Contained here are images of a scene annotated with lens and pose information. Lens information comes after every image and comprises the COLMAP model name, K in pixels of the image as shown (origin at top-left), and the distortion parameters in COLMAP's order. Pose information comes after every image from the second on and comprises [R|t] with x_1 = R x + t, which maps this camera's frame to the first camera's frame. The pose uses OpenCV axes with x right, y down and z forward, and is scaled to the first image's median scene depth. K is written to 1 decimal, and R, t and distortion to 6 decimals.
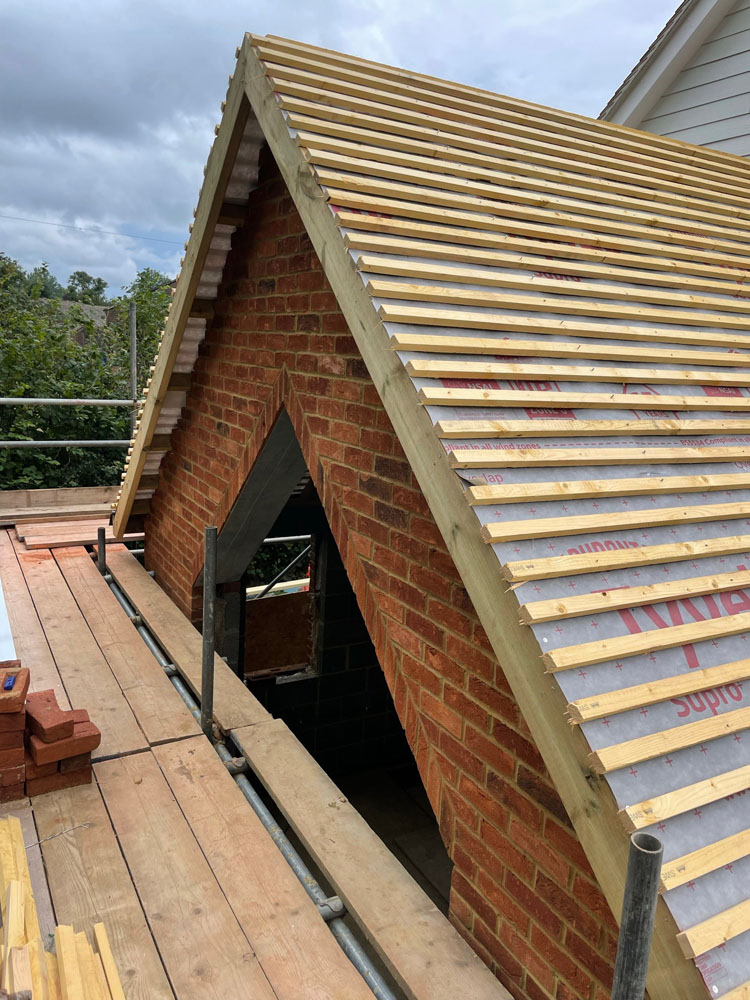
lens RADIAL K [[750.2, 0, 384.0], [0, 750.2, 498.0], [0, 0, 1]] dist [0.068418, -0.100973]
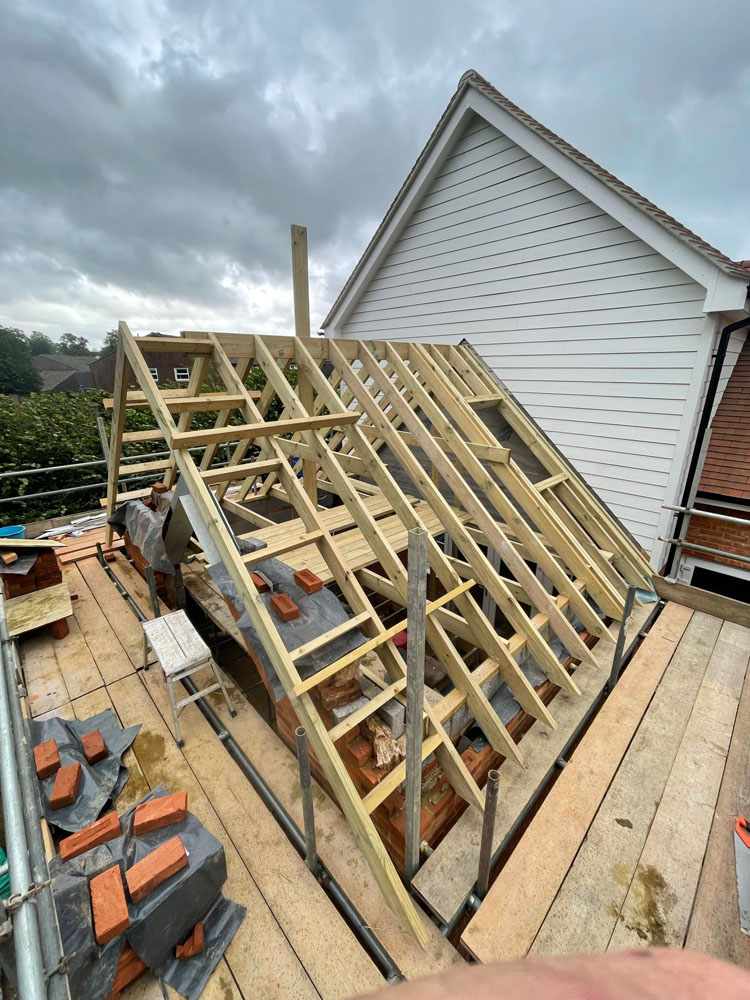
lens RADIAL K [[400.1, 0, 380.6], [0, 400.1, 497.7], [0, 0, 1]] dist [-0.000962, -0.000147]
pose [[0.966187, -0.130407, 0.222432, 0.150086], [0.102014, 0.985618, 0.134726, -0.212343], [-0.236802, -0.107479, 0.965595, -0.166295]]
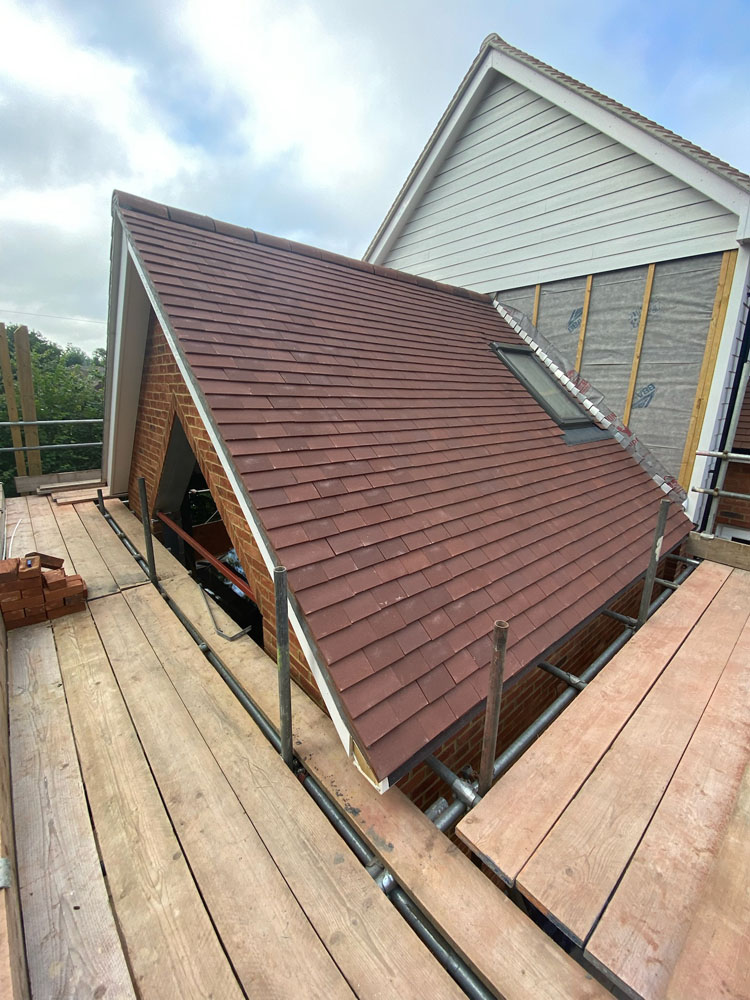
lens RADIAL K [[399.9, 0, 378.2], [0, 399.9, 498.6], [0, 0, 1]] dist [0.027050, -0.028650]
pose [[0.978681, -0.084432, 0.187229, 0.159102], [0.070587, 0.994338, 0.079428, 0.051440], [-0.192875, -0.064519, 0.979100, -0.127024]]
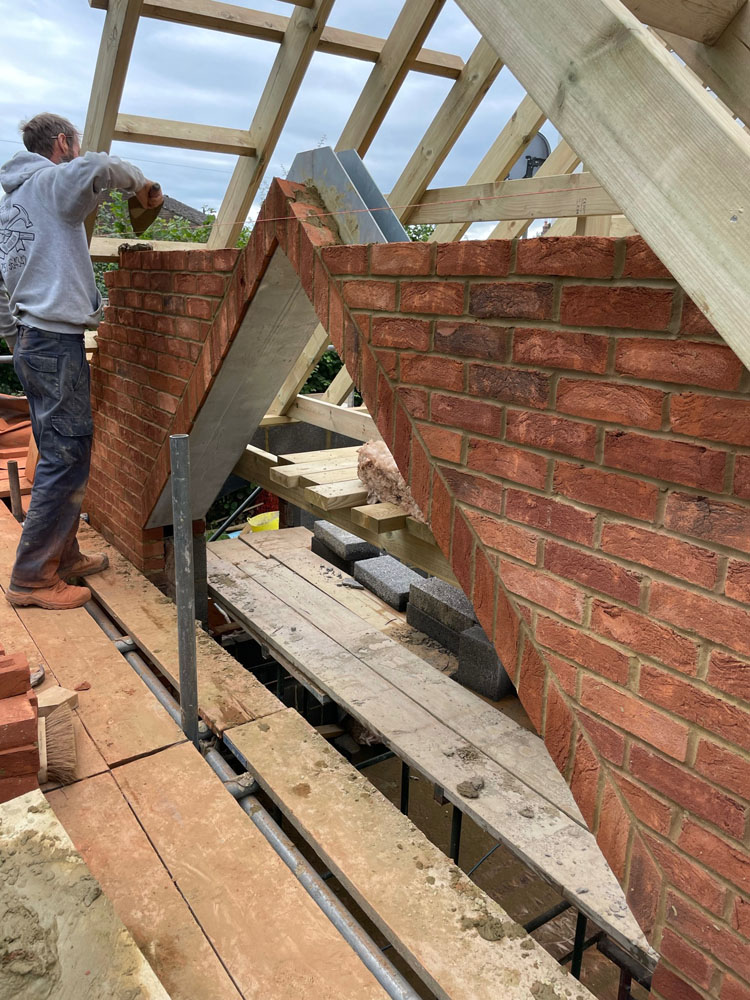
lens RADIAL K [[780.4, 0, 379.8], [0, 780.4, 499.8], [0, 0, 1]] dist [0.086963, -0.113843]
pose [[0.995940, -0.054274, 0.071812, -0.109506], [0.047565, 0.994618, 0.092049, 0.040453], [-0.076422, -0.088260, 0.993162, 0.310421]]
